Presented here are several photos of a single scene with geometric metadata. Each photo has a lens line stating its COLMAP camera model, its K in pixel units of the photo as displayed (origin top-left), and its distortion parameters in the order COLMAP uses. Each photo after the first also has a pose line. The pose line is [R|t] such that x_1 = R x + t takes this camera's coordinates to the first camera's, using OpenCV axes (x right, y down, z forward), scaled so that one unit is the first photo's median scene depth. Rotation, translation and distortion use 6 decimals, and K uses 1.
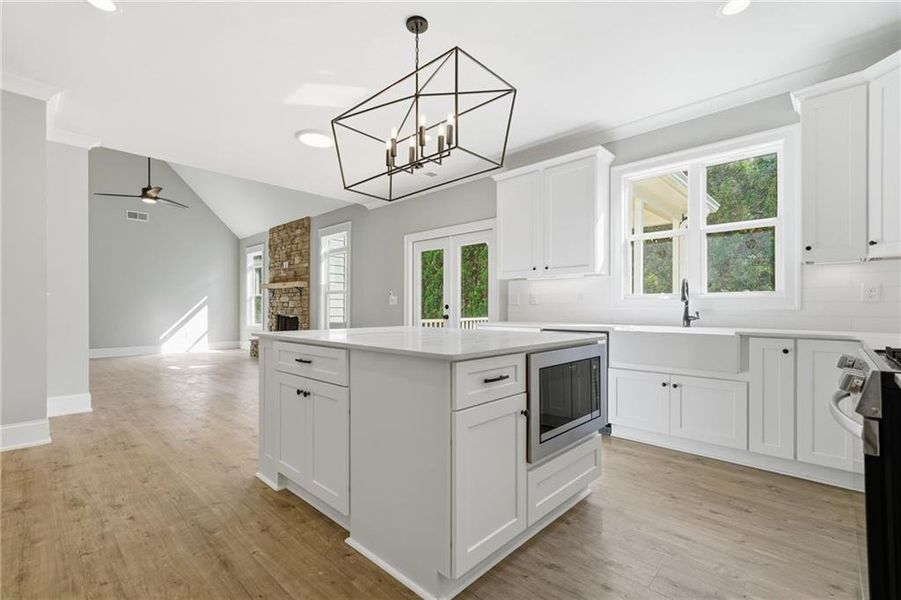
lens RADIAL K [[401.1, 0, 443.3], [0, 401.1, 308.9], [0, 0, 1]] dist [0.004513, 0.002666]
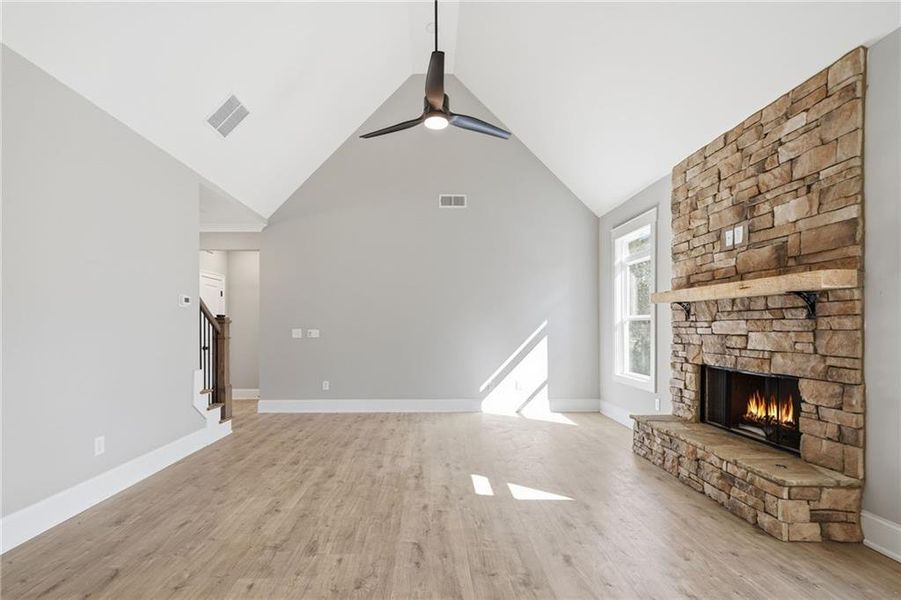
lens RADIAL K [[415.9, 0, 419.2], [0, 415.9, 325.3], [0, 0, 1]] dist [0.003415, 0.000732]
pose [[0.673501, -0.003935, -0.739176, -0.897940], [-0.003154, 0.999961, -0.008197, -0.065478], [0.739180, 0.007852, 0.673462, 1.538512]]
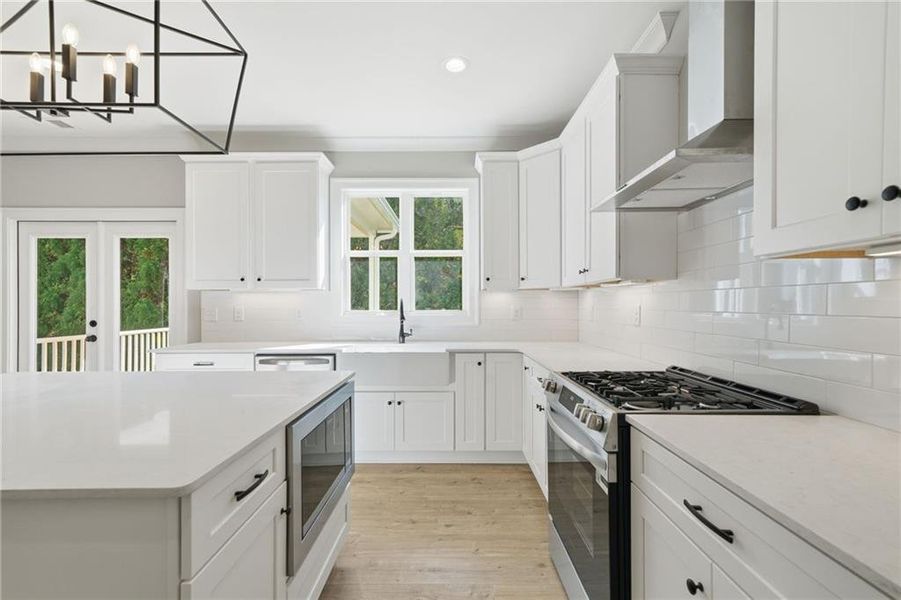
lens RADIAL K [[401.1, 0, 454.7], [0, 401.1, 307.7], [0, 0, 1]] dist [0.004513, 0.002666]
pose [[0.723553, -0.003488, 0.690261, -0.038105], [0.006611, 0.999976, -0.001877, -0.052629], [-0.690238, 0.005921, 0.723558, 0.140846]]
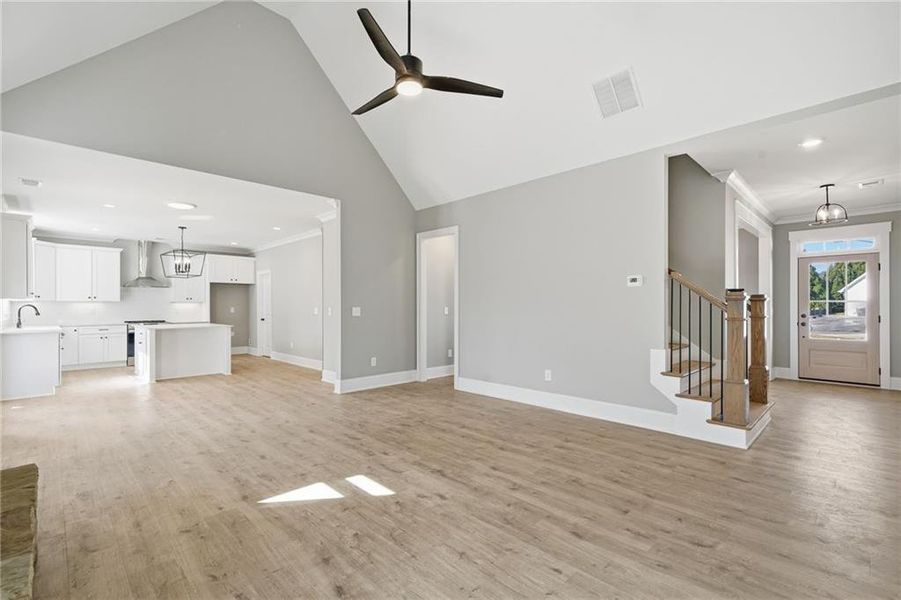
lens RADIAL K [[401.1, 0, 448.3], [0, 401.1, 308.5], [0, 0, 1]] dist [0.004513, 0.002666]
pose [[-0.999635, 0.003905, 0.026745, -1.849054], [0.004192, 0.999934, 0.010679, -0.073353], [-0.026701, 0.010787, -0.999585, 3.395655]]
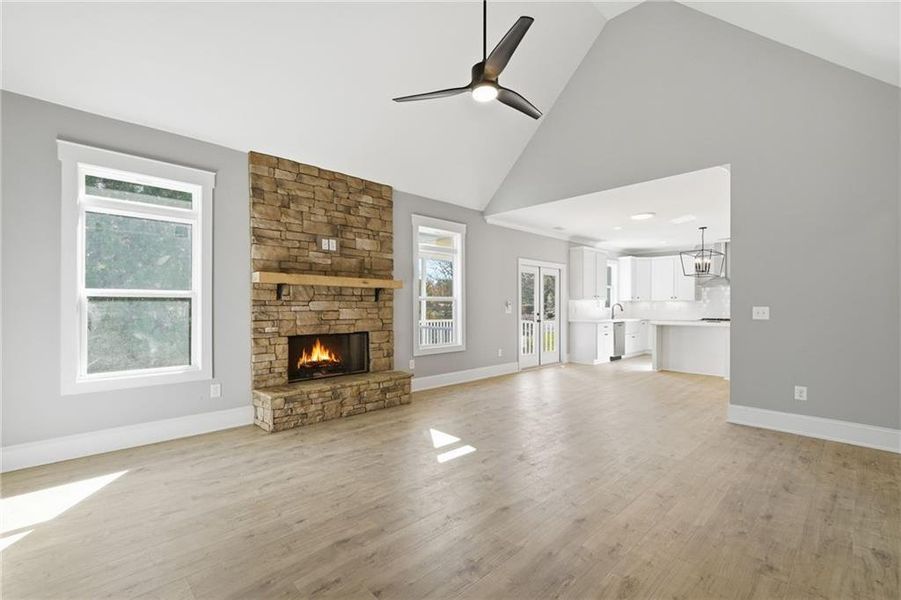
lens RADIAL K [[401.1, 0, 447.2], [0, 401.1, 310.3], [0, 0, 1]] dist [0.004513, 0.002666]
pose [[0.040708, -0.011069, 0.999110, -2.799343], [0.004784, 0.999929, 0.010884, -0.068909], [-0.999160, 0.004337, 0.040758, 2.408465]]
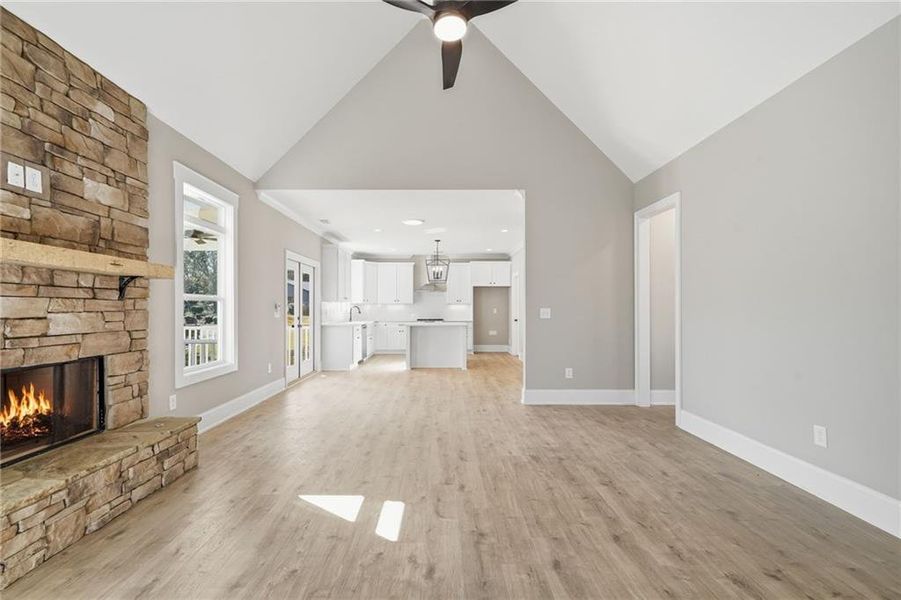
lens RADIAL K [[401.1, 0, 447.1], [0, 401.1, 305.3], [0, 0, 1]] dist [0.004513, 0.002666]
pose [[-0.701858, 0.006692, 0.712285, -2.295810], [0.005098, 0.999977, -0.004371, -0.068159], [-0.712298, 0.000563, -0.701877, 2.929645]]
